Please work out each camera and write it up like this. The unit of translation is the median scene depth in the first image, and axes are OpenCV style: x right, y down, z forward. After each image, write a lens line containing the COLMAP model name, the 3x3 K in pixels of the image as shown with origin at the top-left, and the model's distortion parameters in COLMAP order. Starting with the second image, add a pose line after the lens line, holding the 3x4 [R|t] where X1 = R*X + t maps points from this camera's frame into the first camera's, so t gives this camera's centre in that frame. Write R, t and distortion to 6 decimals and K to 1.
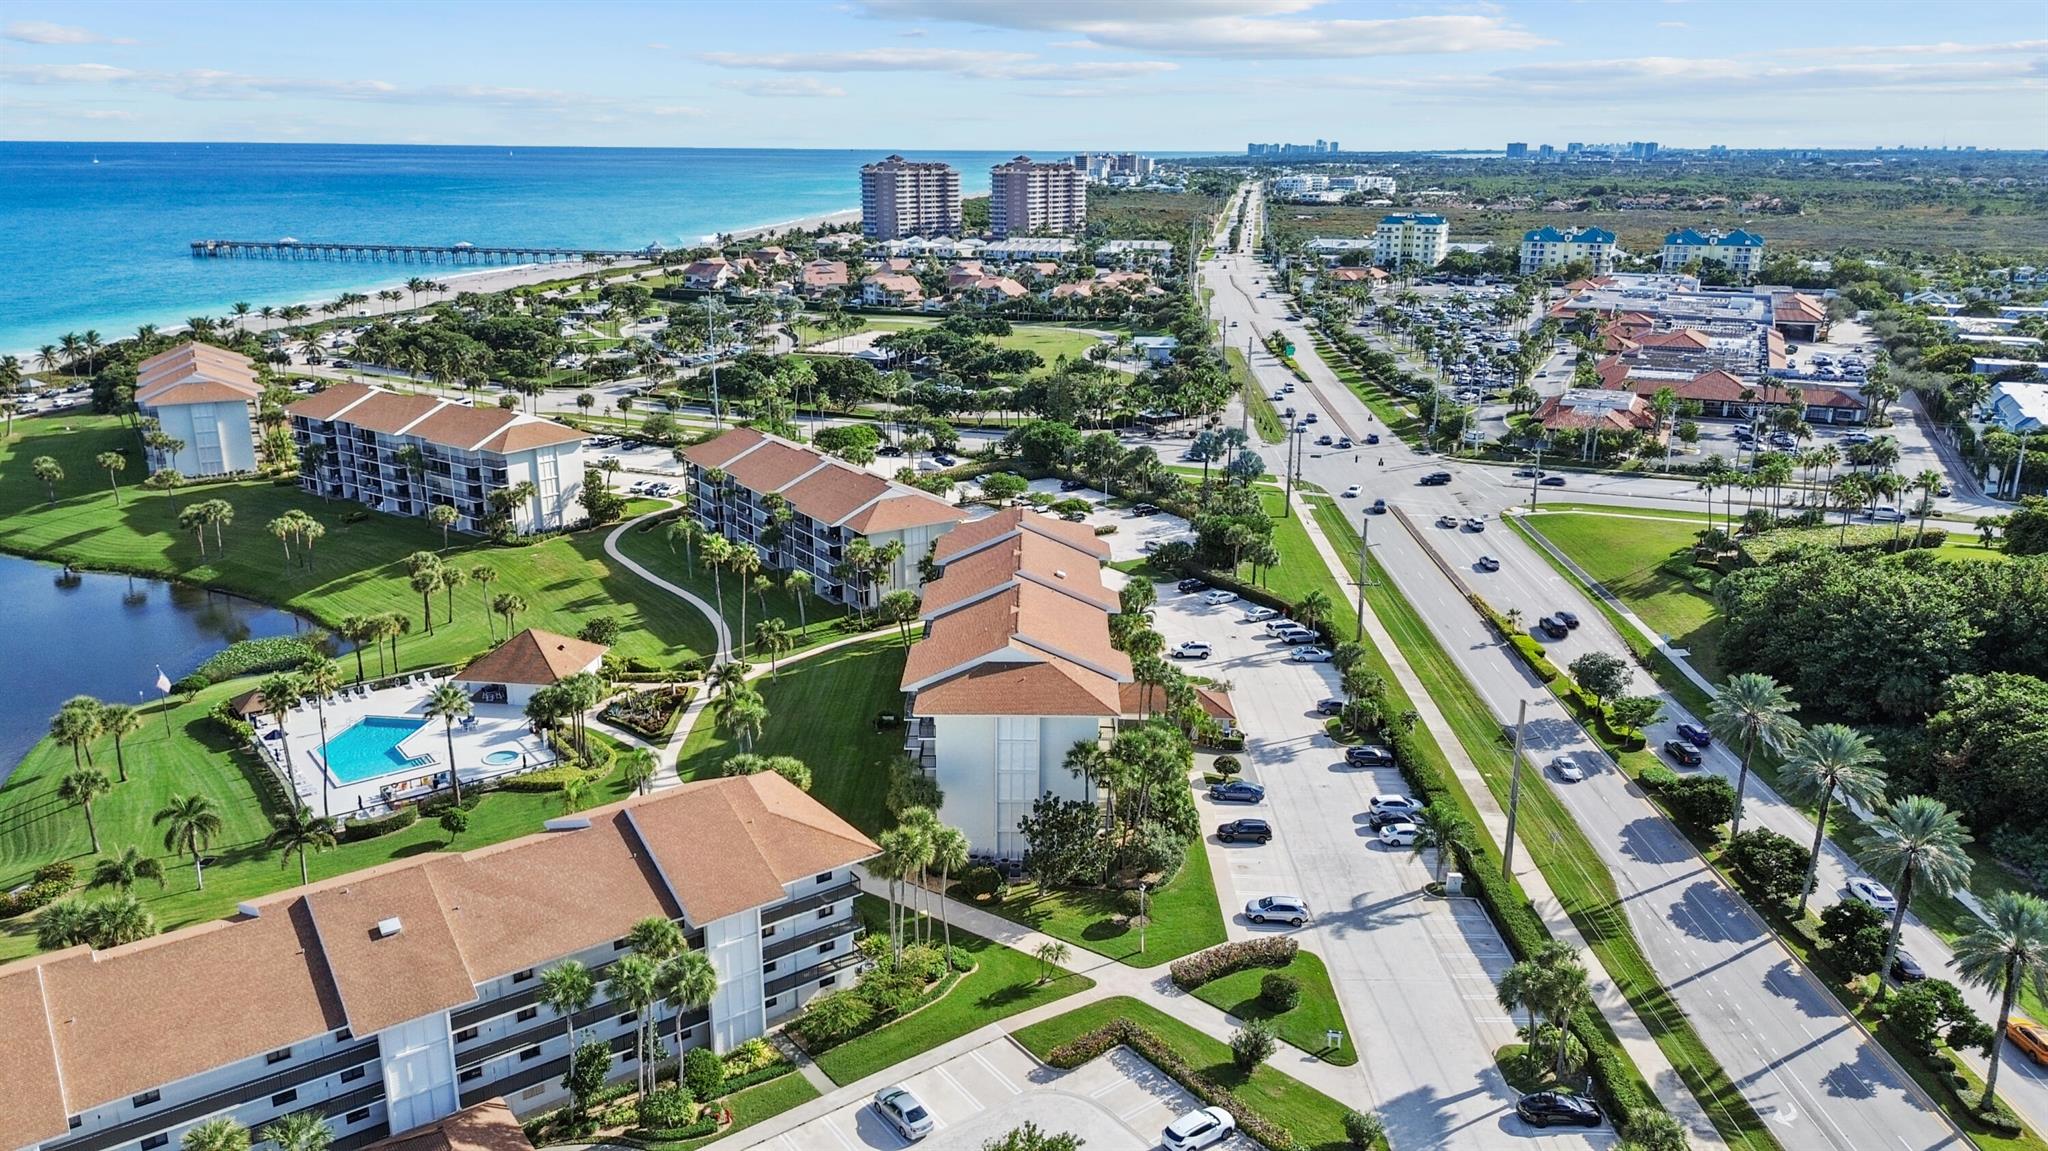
lens RADIAL K [[1348.9, 0, 1045.0], [0, 1348.9, 566.5], [0, 0, 1]] dist [0.025900, -0.004099]
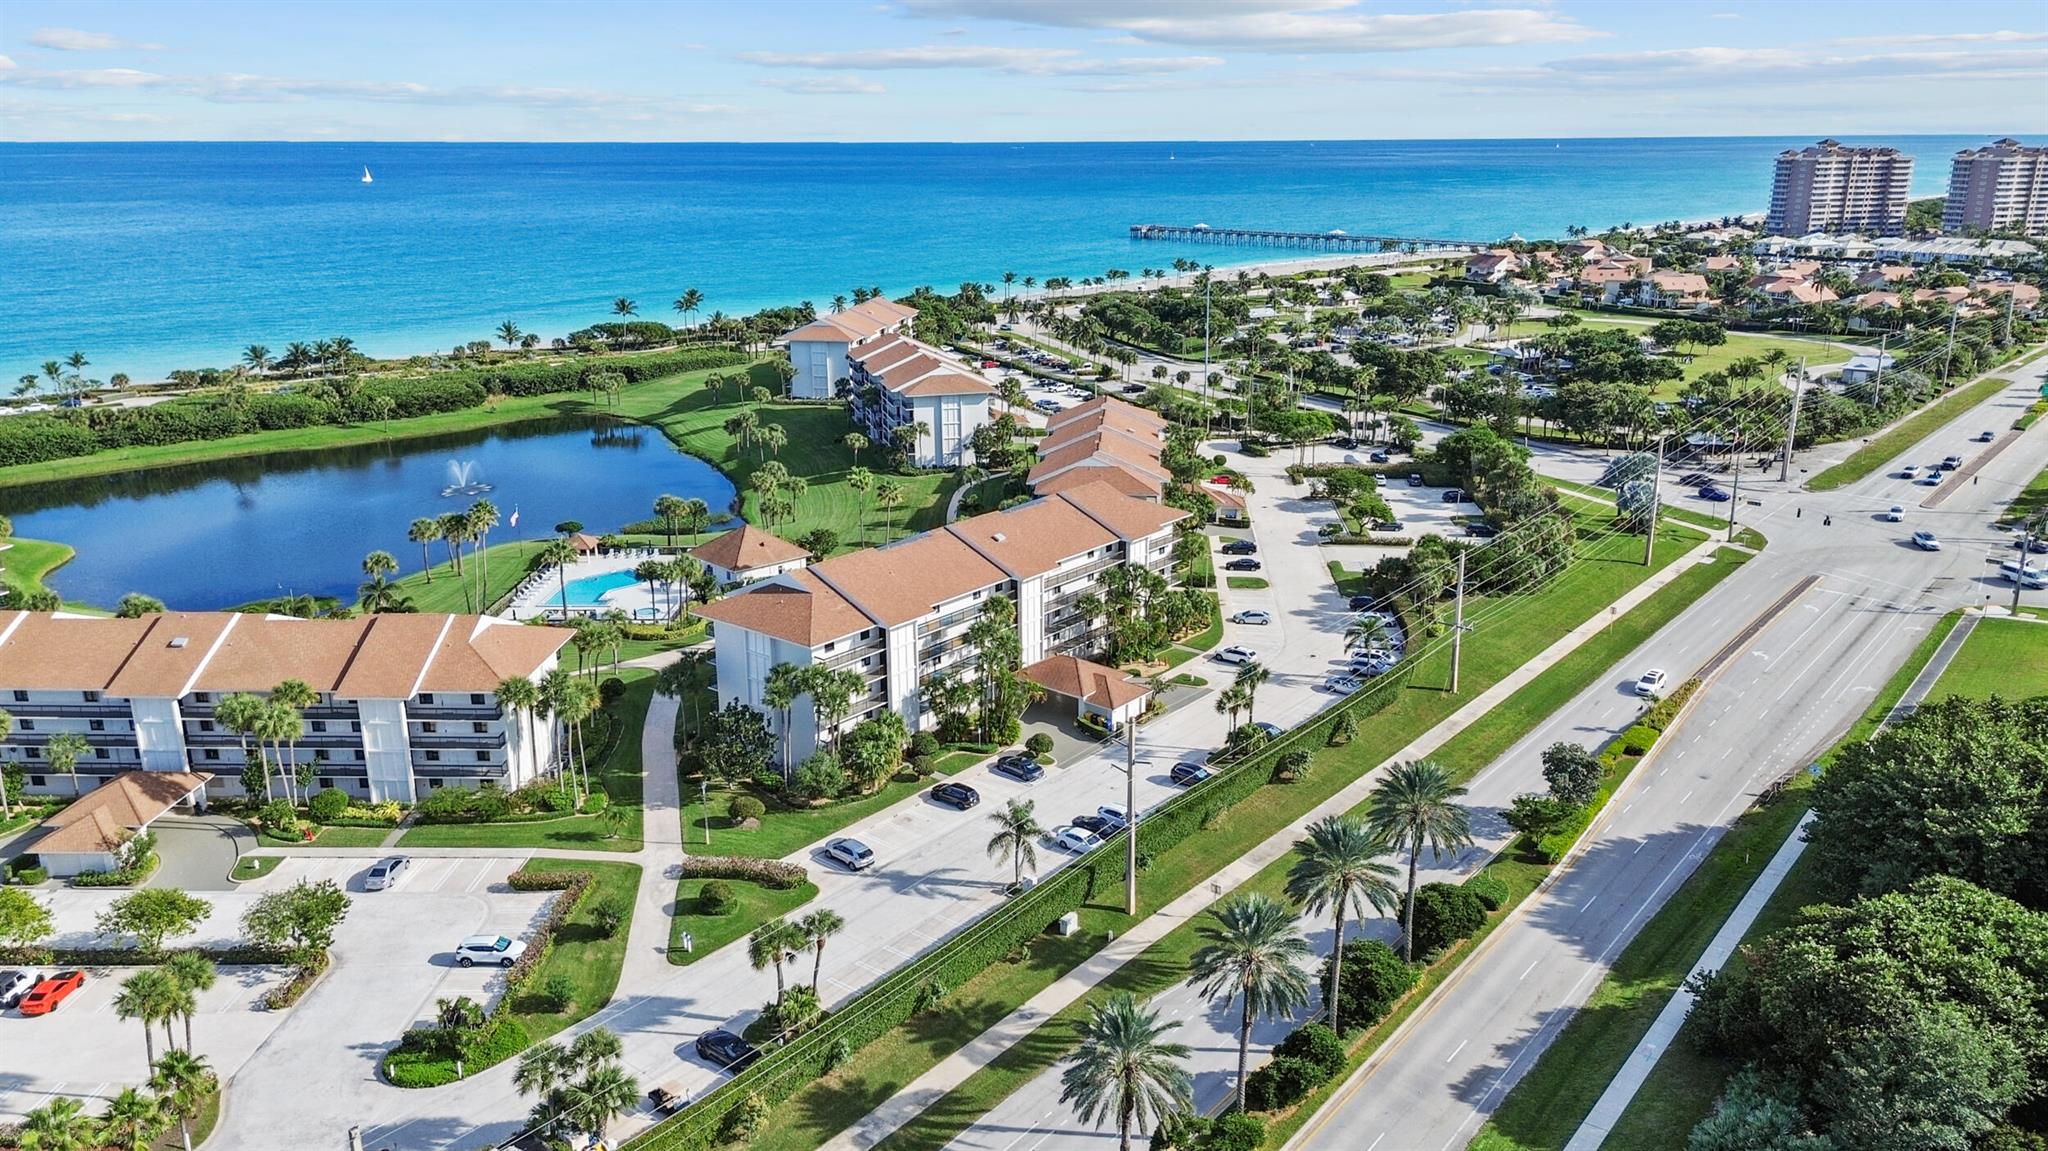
lens RADIAL K [[1348.9, 0, 1045.0], [0, 1348.9, 566.5], [0, 0, 1]] dist [0.025900, -0.004099]
pose [[0.803728, 0.168324, -0.570691, 0.658233], [-0.165008, 0.984585, 0.058014, -0.040683], [0.571659, 0.047542, 0.819113, 0.158710]]
